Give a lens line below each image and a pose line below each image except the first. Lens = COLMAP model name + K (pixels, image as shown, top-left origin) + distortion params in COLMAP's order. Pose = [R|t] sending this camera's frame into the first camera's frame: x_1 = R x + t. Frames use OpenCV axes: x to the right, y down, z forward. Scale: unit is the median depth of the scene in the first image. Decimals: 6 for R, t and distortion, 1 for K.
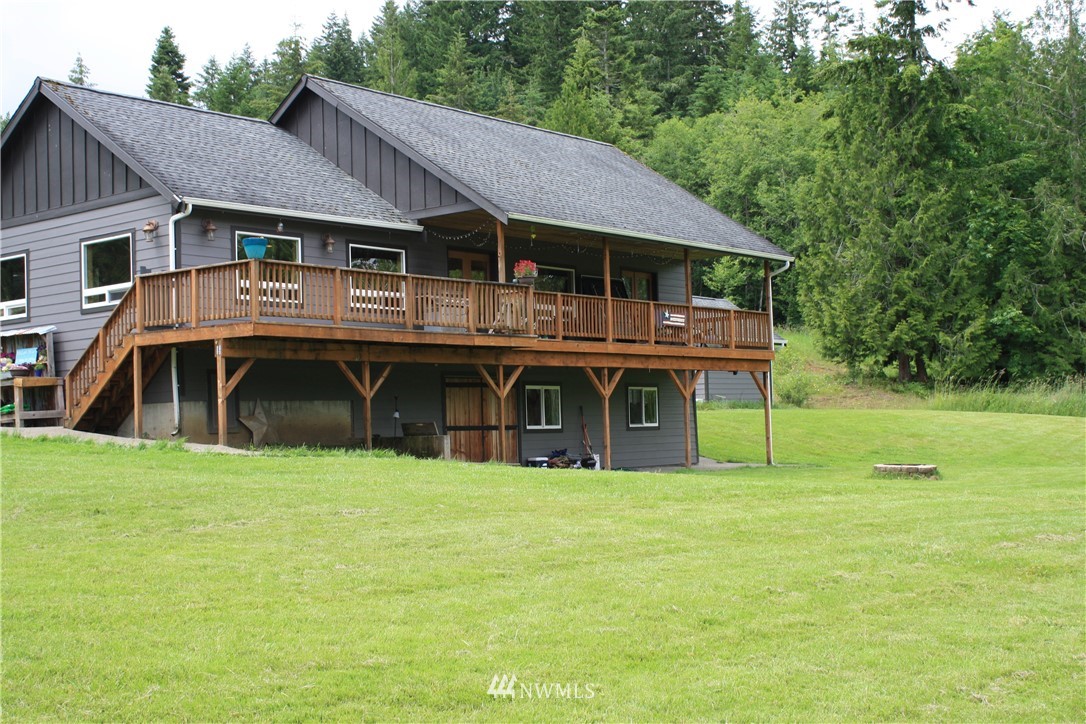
lens RADIAL K [[1403.8, 0, 544.1], [0, 1403.8, 378.5], [0, 0, 1]] dist [-0.038967, -0.039606]
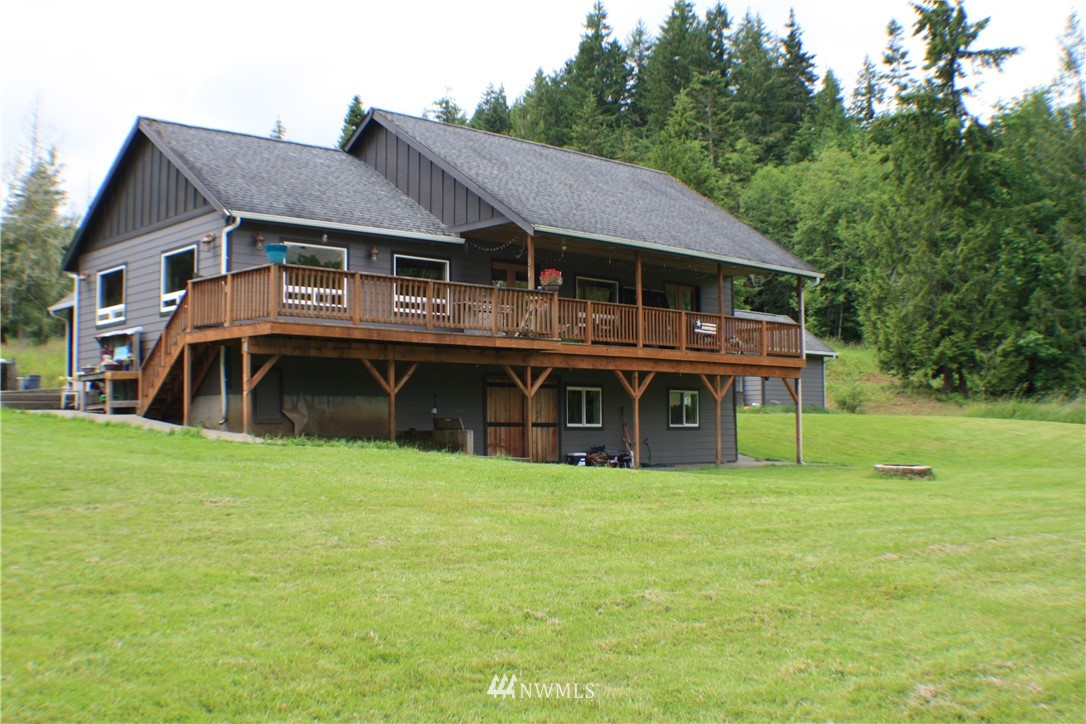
lens RADIAL K [[1176.6, 0, 544.4], [0, 1176.6, 384.3], [0, 0, 1]] dist [-0.270487, 0.008090]
pose [[0.993569, 0.015729, -0.112132, 0.070871], [-0.015935, 0.999873, -0.000940, 0.004172], [0.112103, 0.002721, 0.993693, 0.089091]]
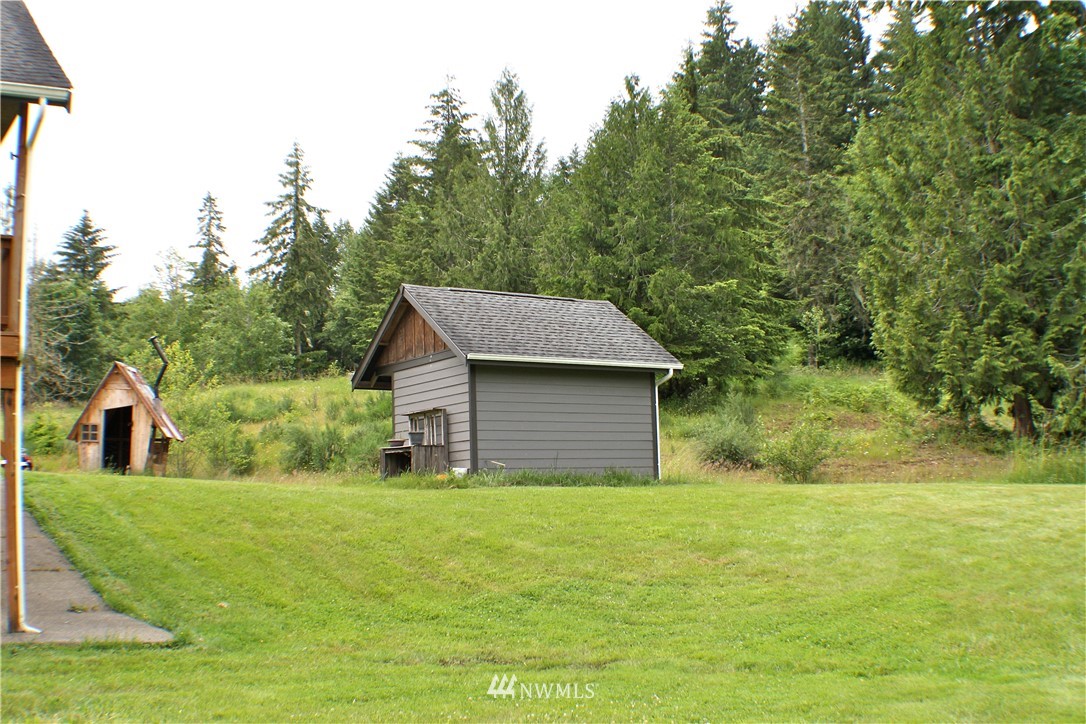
lens RADIAL K [[1251.7, 0, 543.0], [0, 1251.7, 362.0], [0, 0, 1]] dist [-0.276072, -0.008789]
pose [[0.954320, -0.032824, -0.296978, 0.437841], [0.010523, 0.997023, -0.076384, 0.016194], [0.298601, 0.069770, 0.951824, 0.821989]]
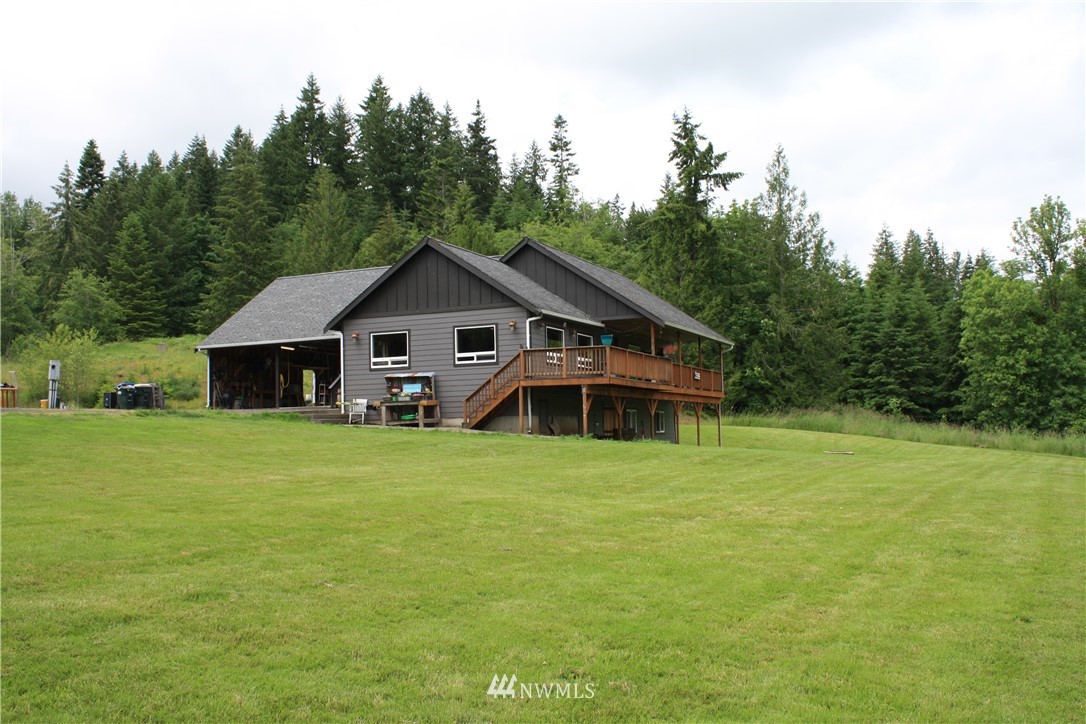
lens RADIAL K [[1005.6, 0, 543.0], [0, 1005.6, 362.0], [0, 0, 1]] dist [-0.122771, 0.009872]
pose [[0.967256, 0.031682, 0.251818, -0.451439], [-0.021653, 0.998862, -0.042497, 0.001359], [-0.252877, 0.035653, 0.966841, -0.258161]]
